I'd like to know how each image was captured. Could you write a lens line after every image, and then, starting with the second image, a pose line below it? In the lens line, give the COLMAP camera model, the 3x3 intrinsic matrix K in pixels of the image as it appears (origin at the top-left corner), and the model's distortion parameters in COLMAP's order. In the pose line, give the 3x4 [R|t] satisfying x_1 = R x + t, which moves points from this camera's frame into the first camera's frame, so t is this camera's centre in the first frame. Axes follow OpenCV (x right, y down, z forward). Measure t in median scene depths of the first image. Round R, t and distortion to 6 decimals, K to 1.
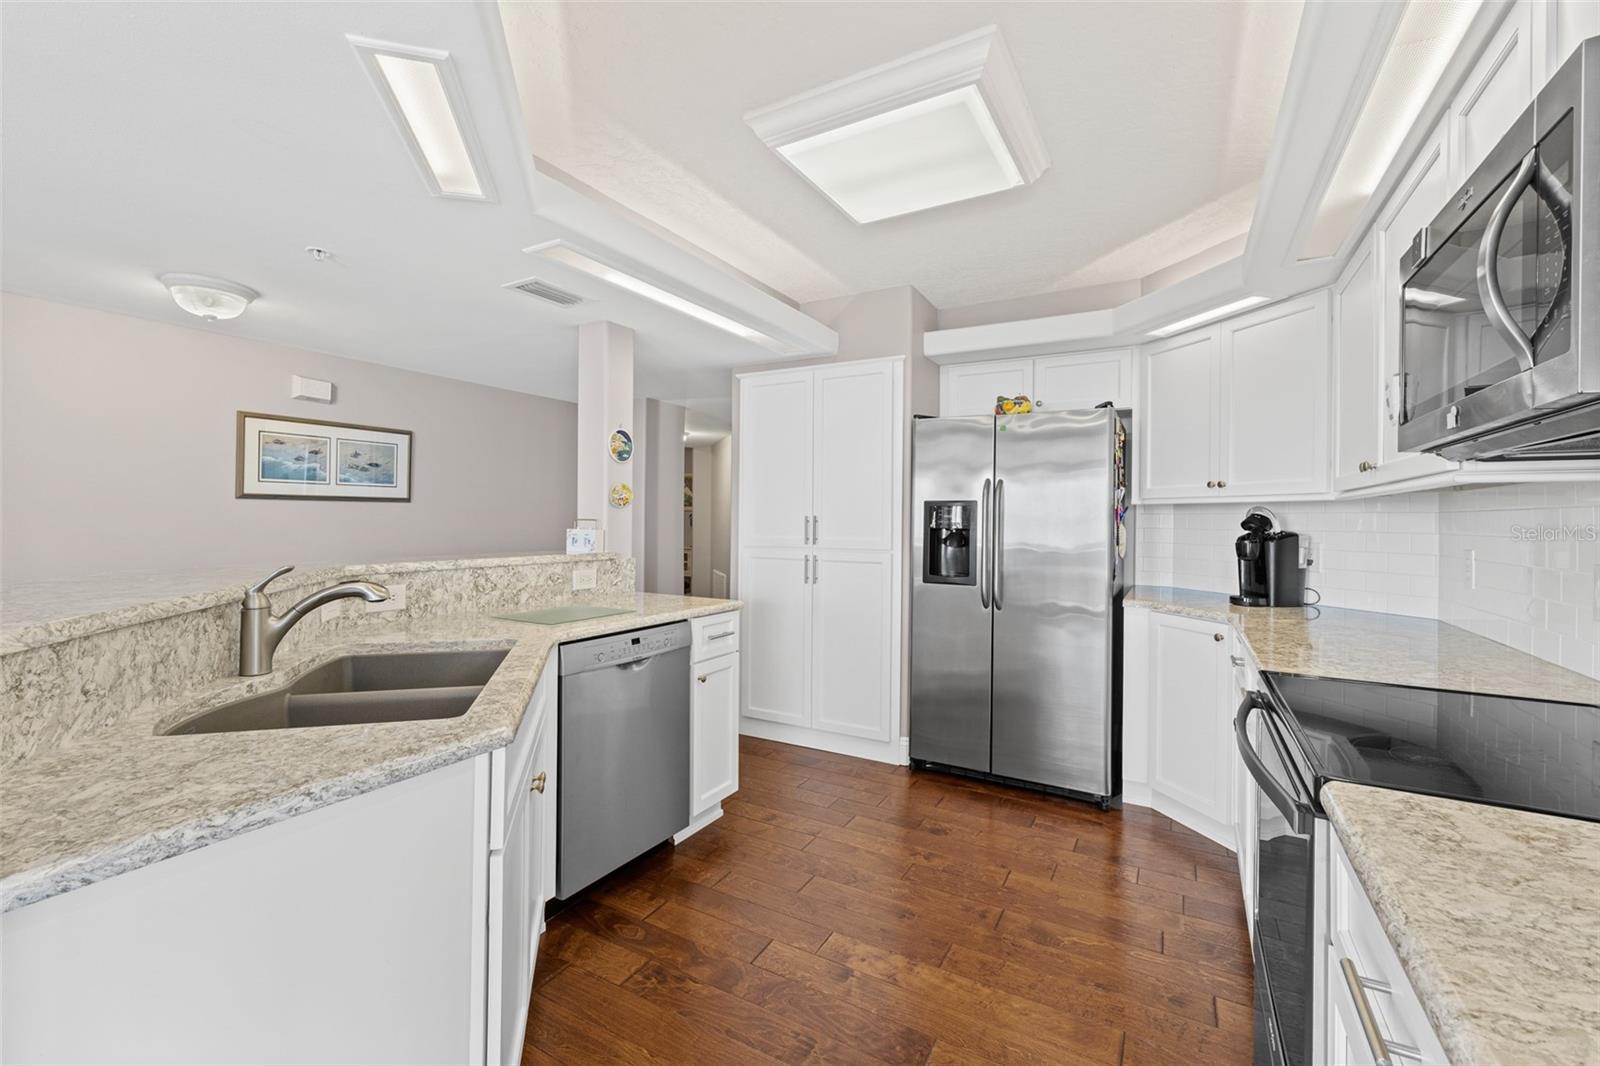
lens RADIAL K [[677.8, 0, 794.6], [0, 677.8, 513.4], [0, 0, 1]] dist [0.004485, -0.000792]
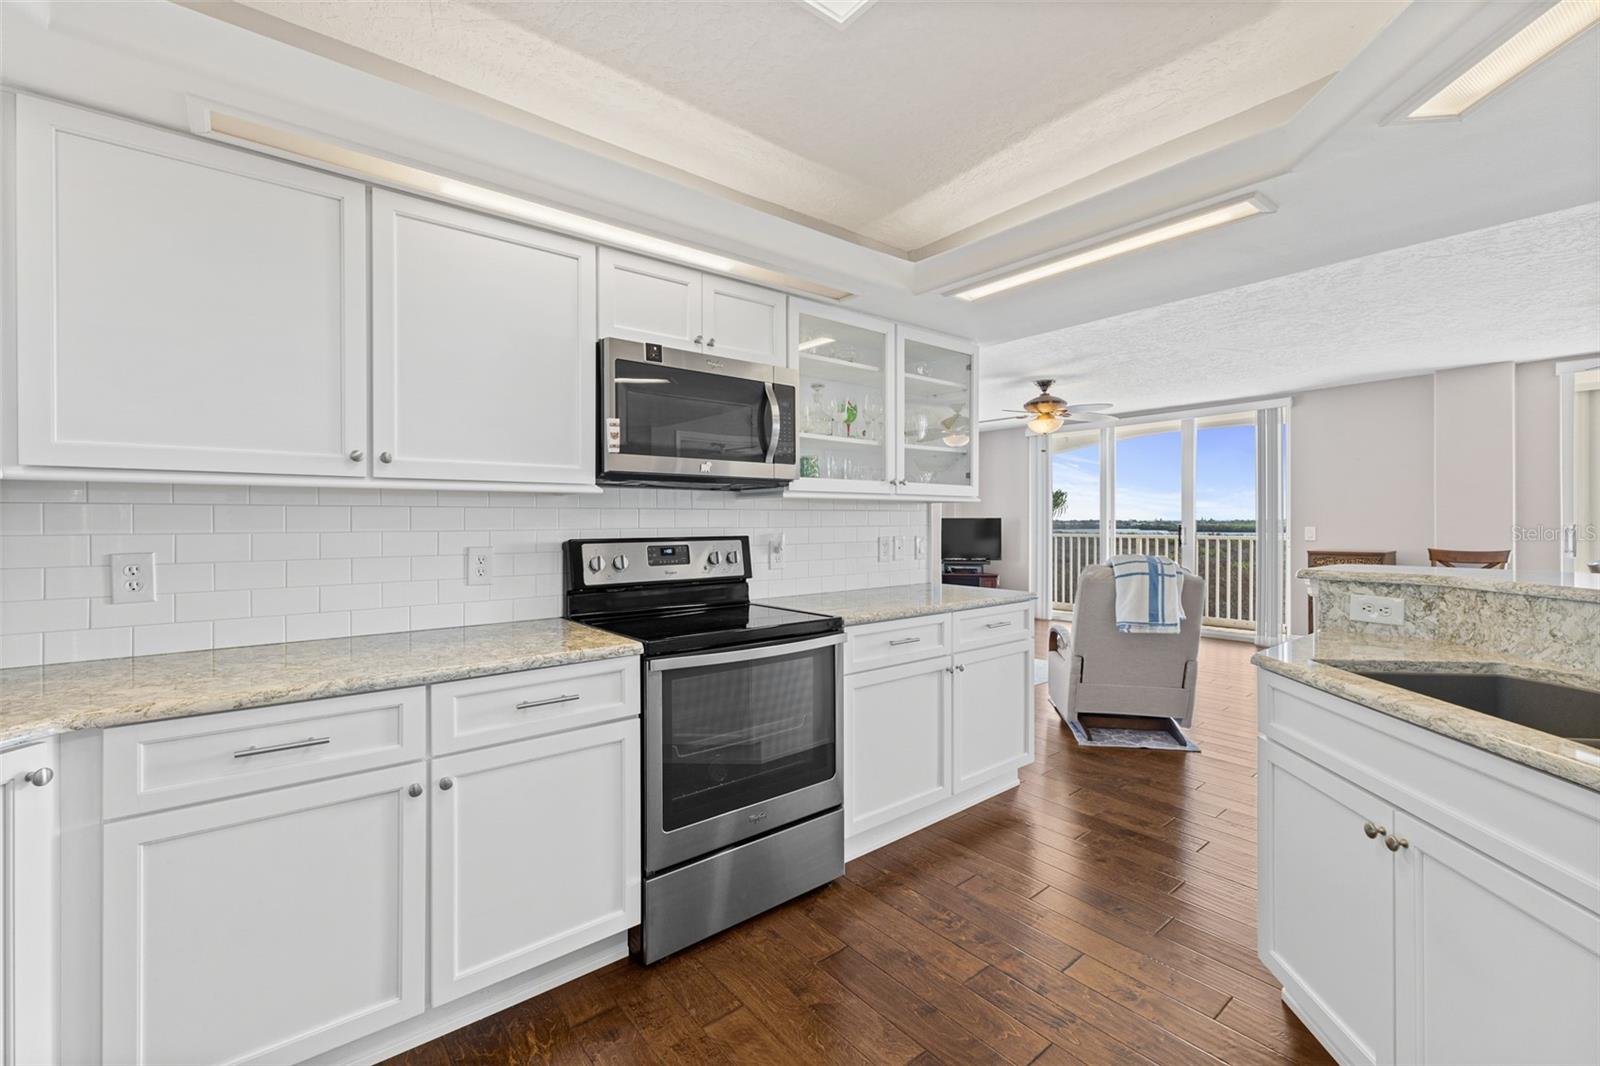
lens RADIAL K [[677.8, 0, 790.5], [0, 677.8, 524.1], [0, 0, 1]] dist [0.004485, -0.000792]
pose [[-0.929885, -0.008653, 0.367748, -0.000241], [-0.008924, 0.999960, 0.000963, 0.009775], [-0.367742, -0.002386, -0.929925, 1.176101]]
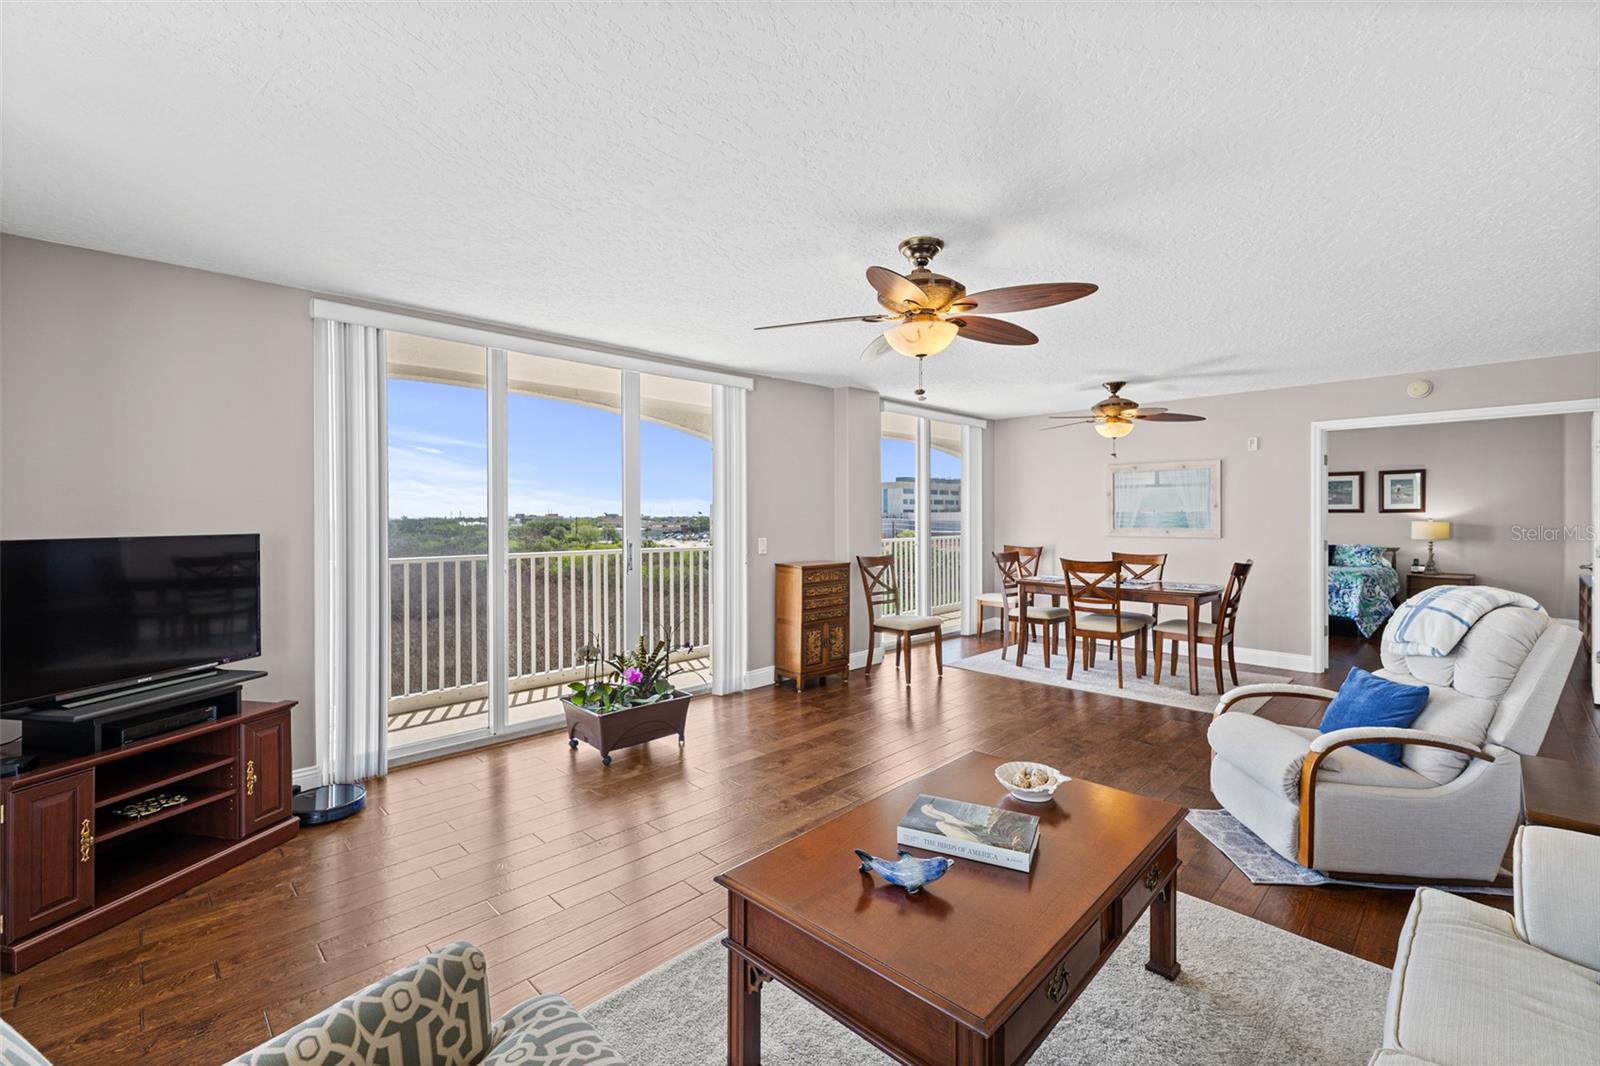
lens RADIAL K [[677.8, 0, 796.1], [0, 677.8, 516.7], [0, 0, 1]] dist [0.004485, -0.000792]
pose [[-0.269177, -0.009440, -0.963044, 1.067865], [0.009690, 0.999875, -0.012510, -0.031546], [0.963042, -0.012700, -0.269052, -1.059497]]
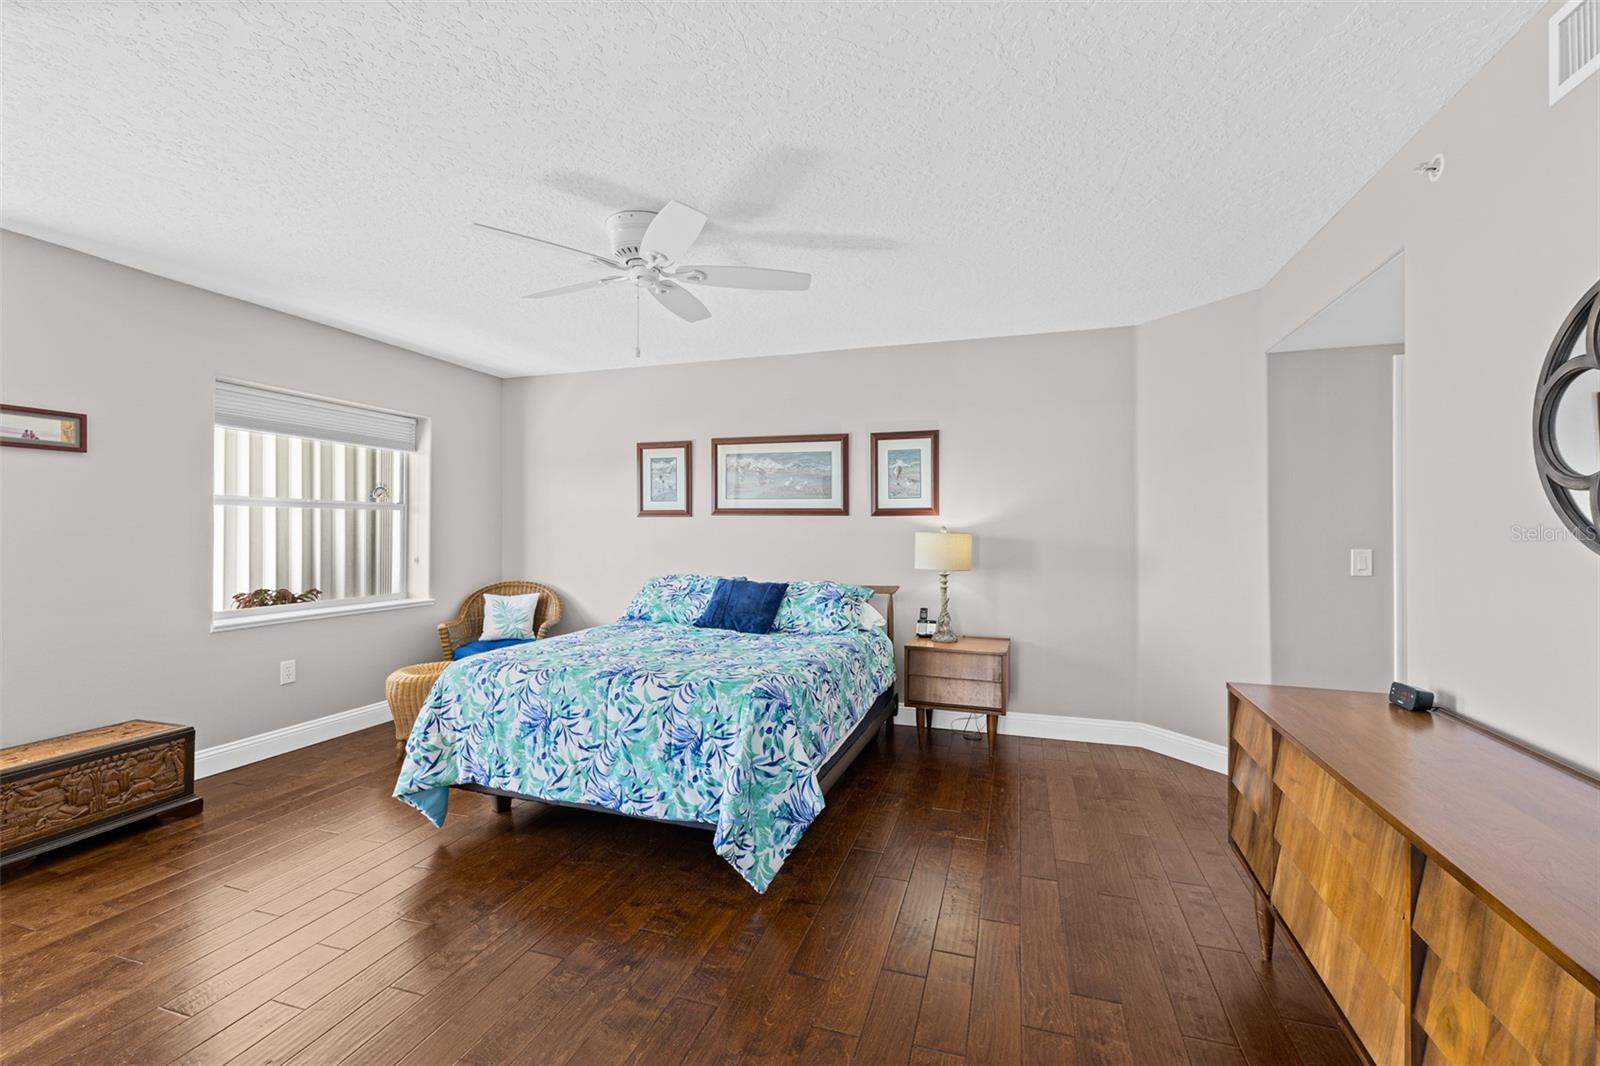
lens RADIAL K [[677.8, 0, 802.4], [0, 677.8, 531.7], [0, 0, 1]] dist [0.004485, -0.000792]
pose [[0.212945, -0.008468, -0.977028, -1.271385], [0.007098, 0.999949, -0.007119, -0.014984], [0.977039, -0.005419, 0.212994, 0.252294]]
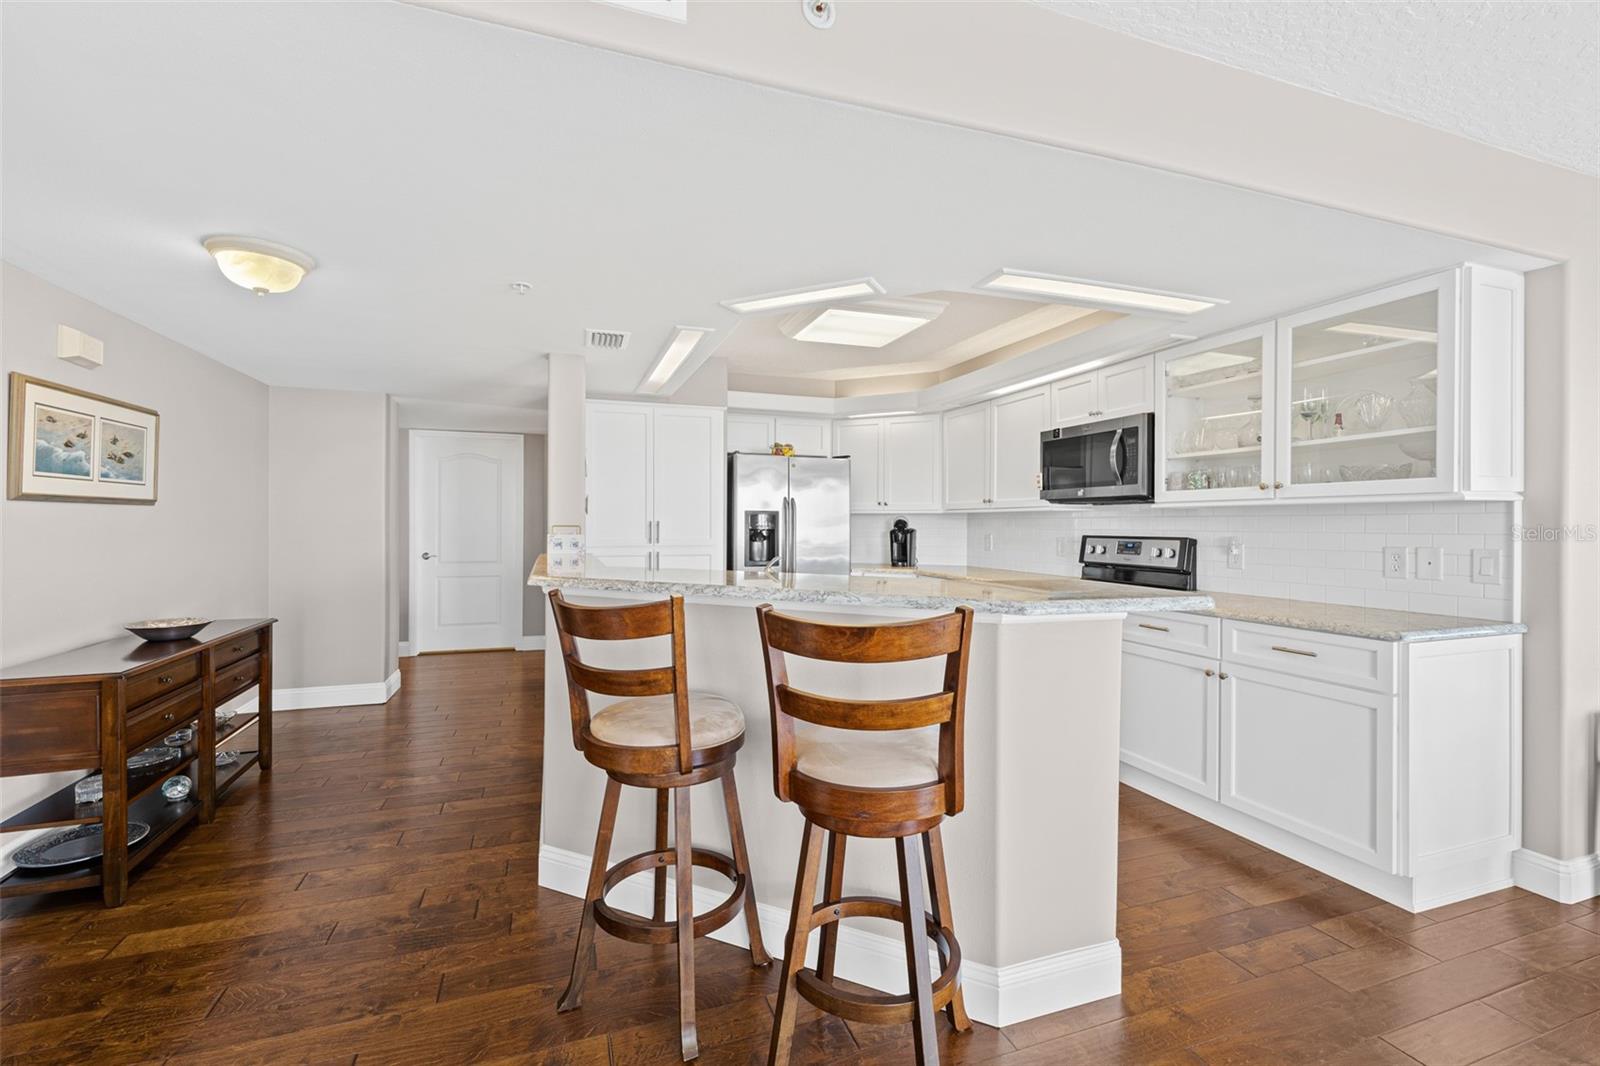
lens RADIAL K [[677.8, 0, 789.6], [0, 677.8, 531.8], [0, 0, 1]] dist [0.004485, -0.000792]
pose [[0.657831, -0.017348, 0.752966, -1.049324], [-0.002642, 0.999675, 0.025340, -0.012522], [-0.753161, -0.018659, 0.657571, -0.047051]]
